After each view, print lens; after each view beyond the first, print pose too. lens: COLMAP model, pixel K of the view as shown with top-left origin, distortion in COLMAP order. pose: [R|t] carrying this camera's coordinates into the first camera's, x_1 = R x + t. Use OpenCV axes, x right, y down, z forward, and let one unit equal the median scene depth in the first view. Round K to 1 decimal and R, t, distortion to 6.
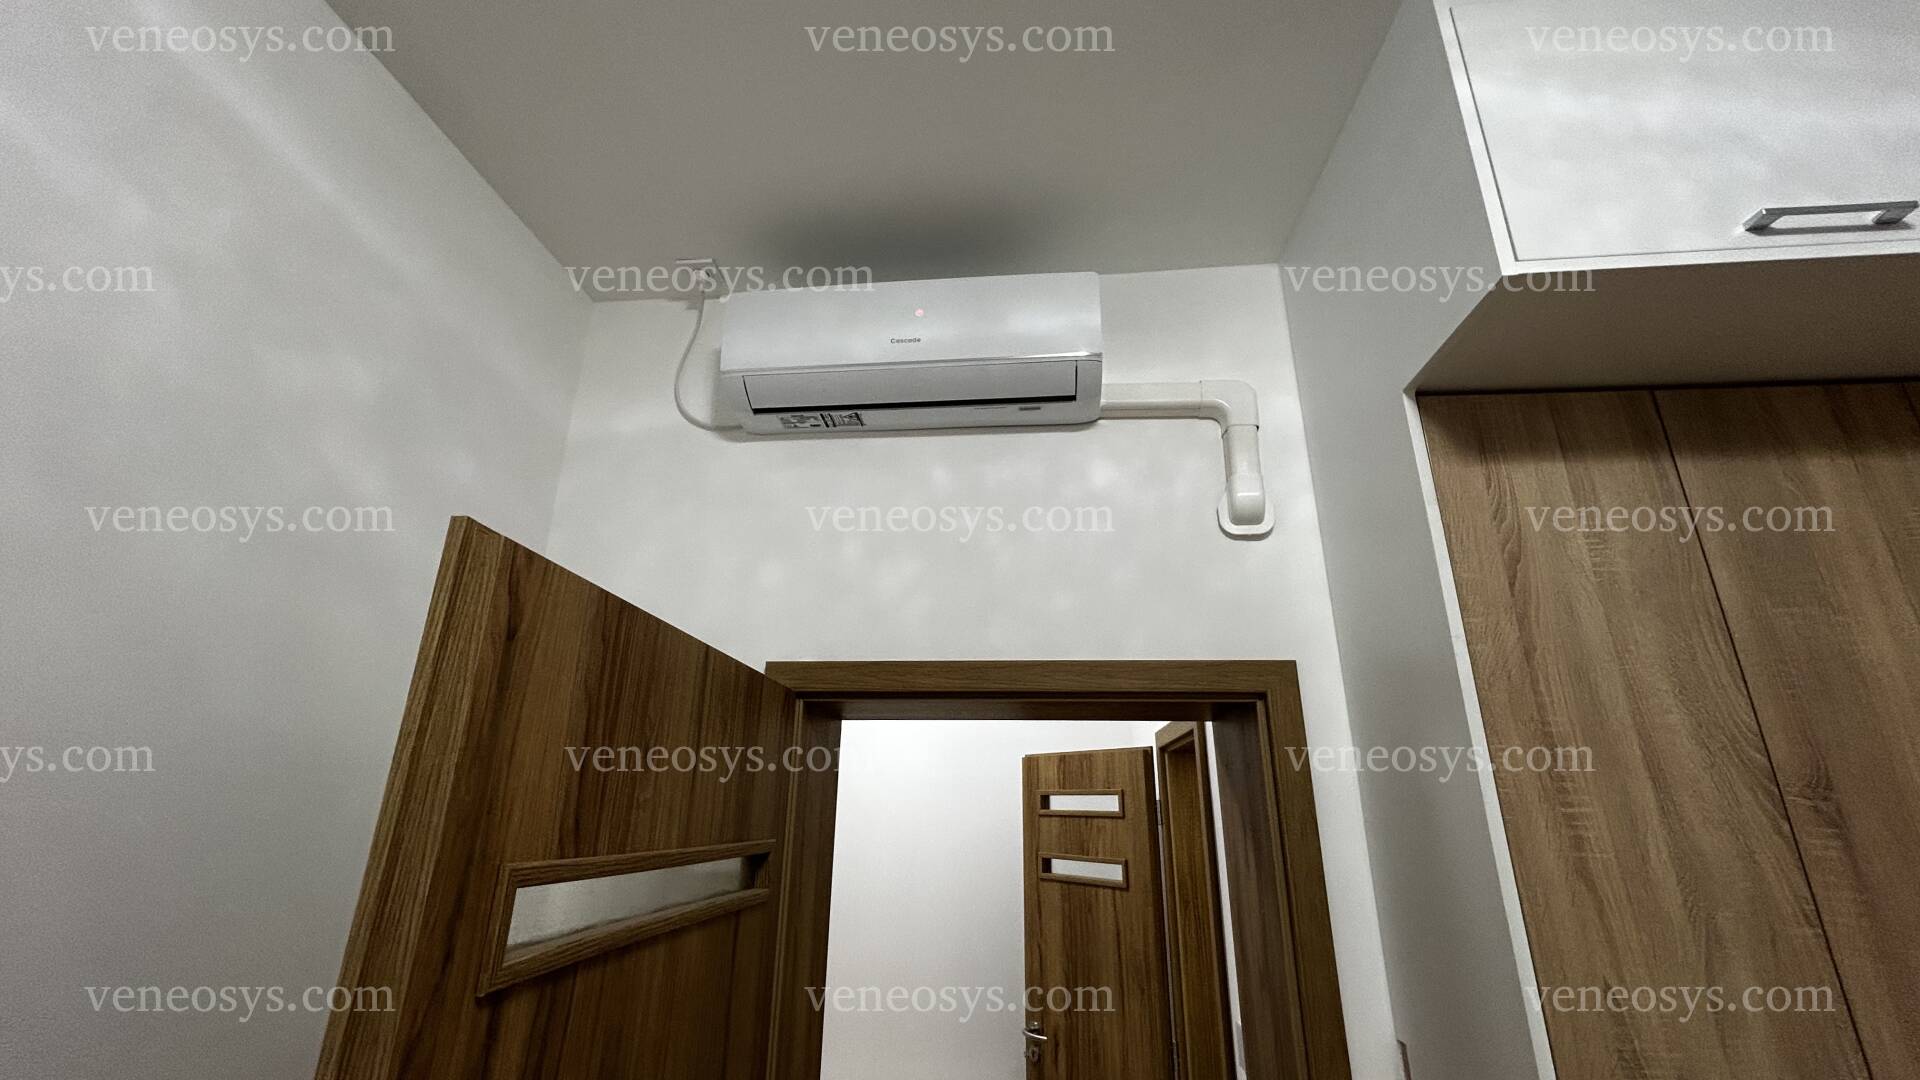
lens RADIAL K [[817.1, 0, 960.0], [0, 817.1, 540.0], [0, 0, 1]] dist [0.000844, -0.000095]
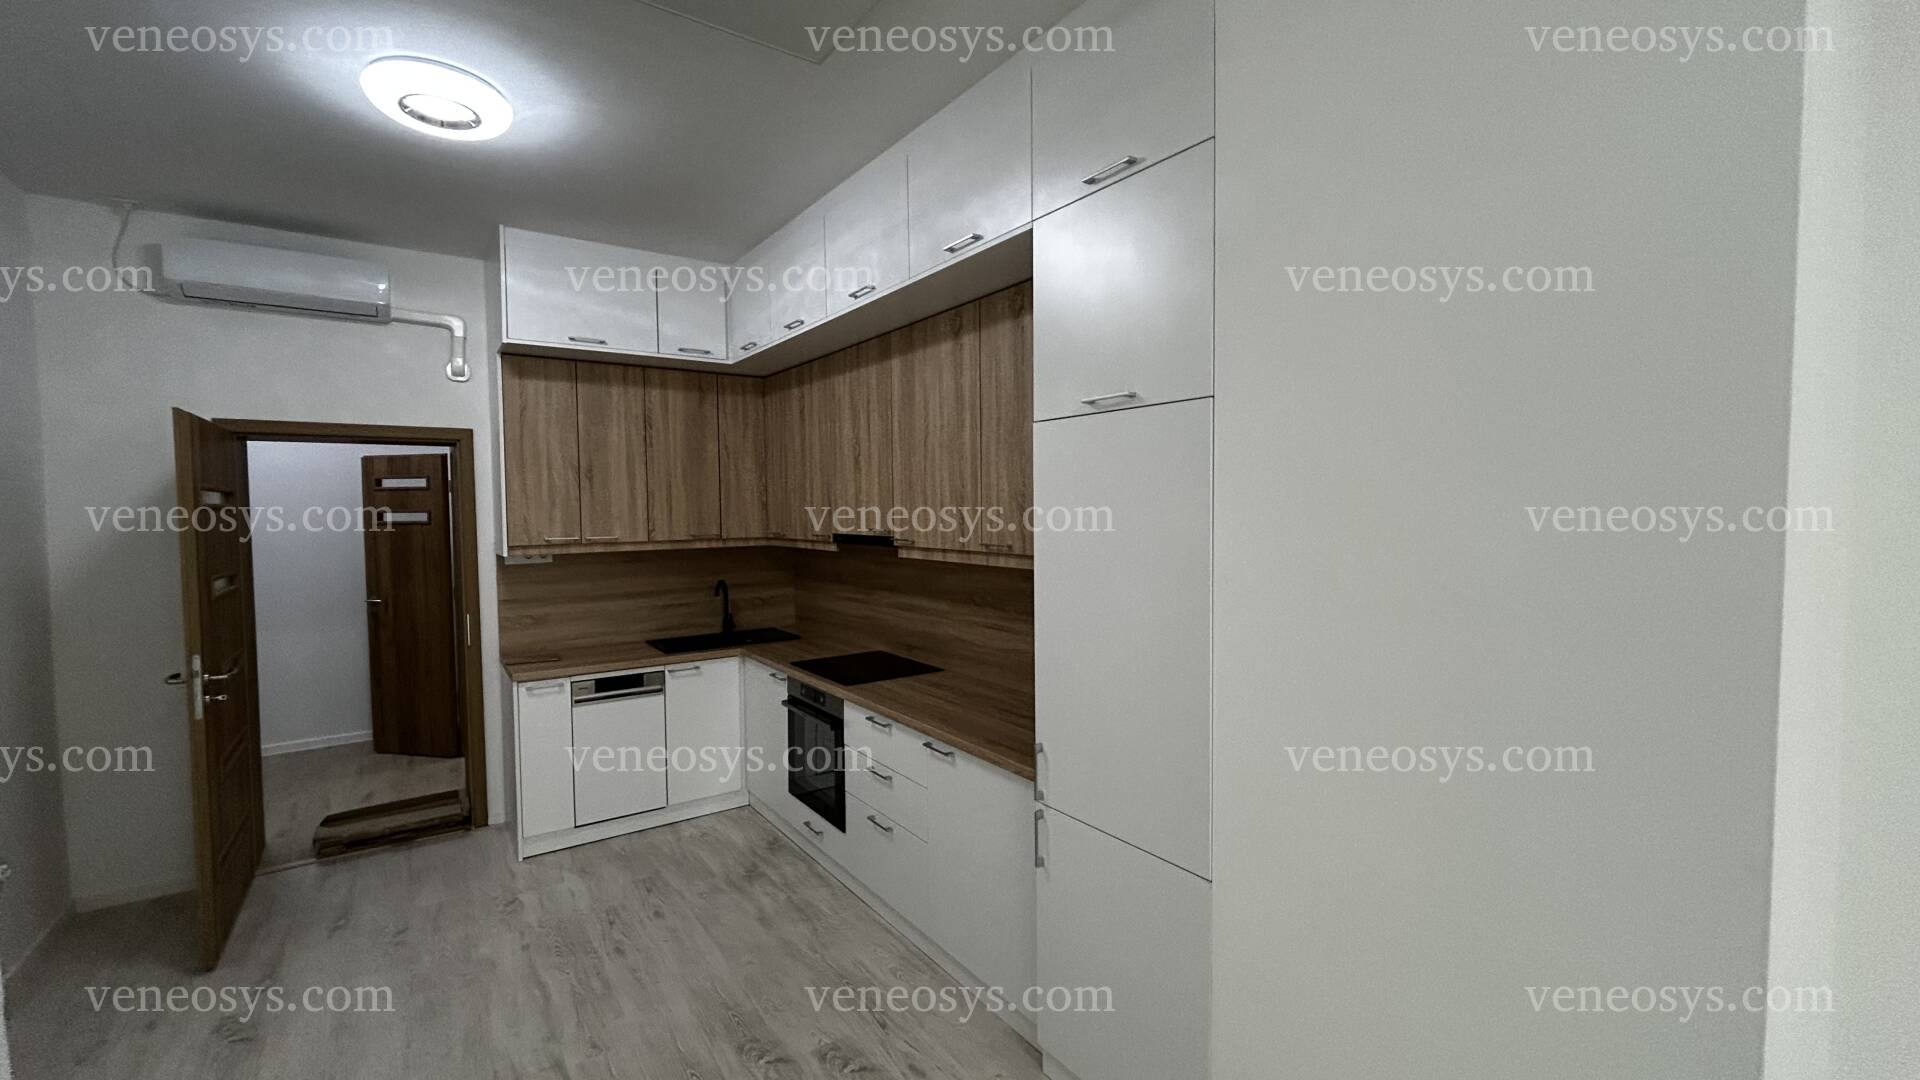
lens RADIAL K [[817.1, 0, 960.0], [0, 817.1, 540.0], [0, 0, 1]] dist [0.000844, -0.000095]
pose [[0.771073, -0.047843, 0.634947, -0.095148], [-0.181395, 0.939350, 0.291064, -0.547056], [-0.610363, -0.339607, 0.715628, -1.931362]]
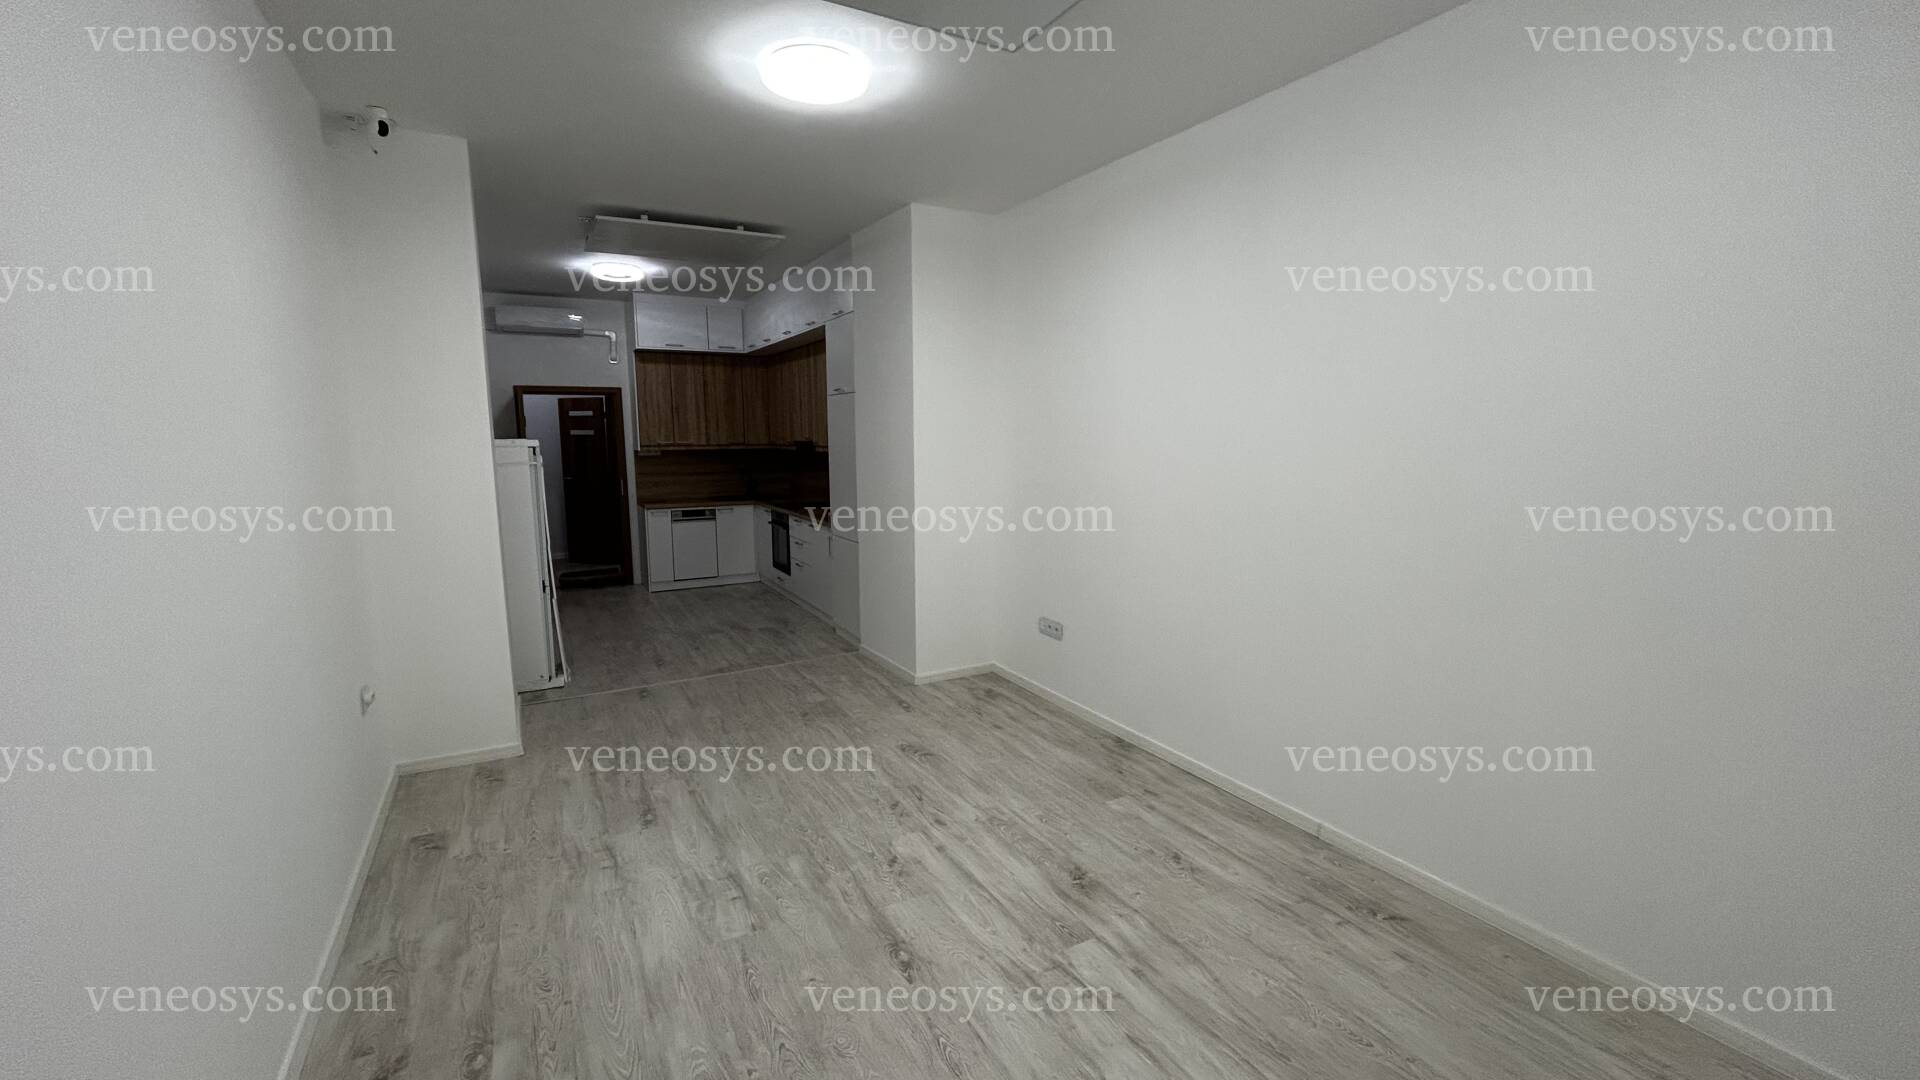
lens RADIAL K [[817.1, 0, 960.0], [0, 817.1, 540.0], [0, 0, 1]] dist [0.000844, -0.000095]
pose [[0.834982, -0.089203, 0.542999, -0.713414], [-0.158411, 0.906036, 0.392434, -1.319673], [-0.526983, -0.413692, 0.742393, -4.334246]]
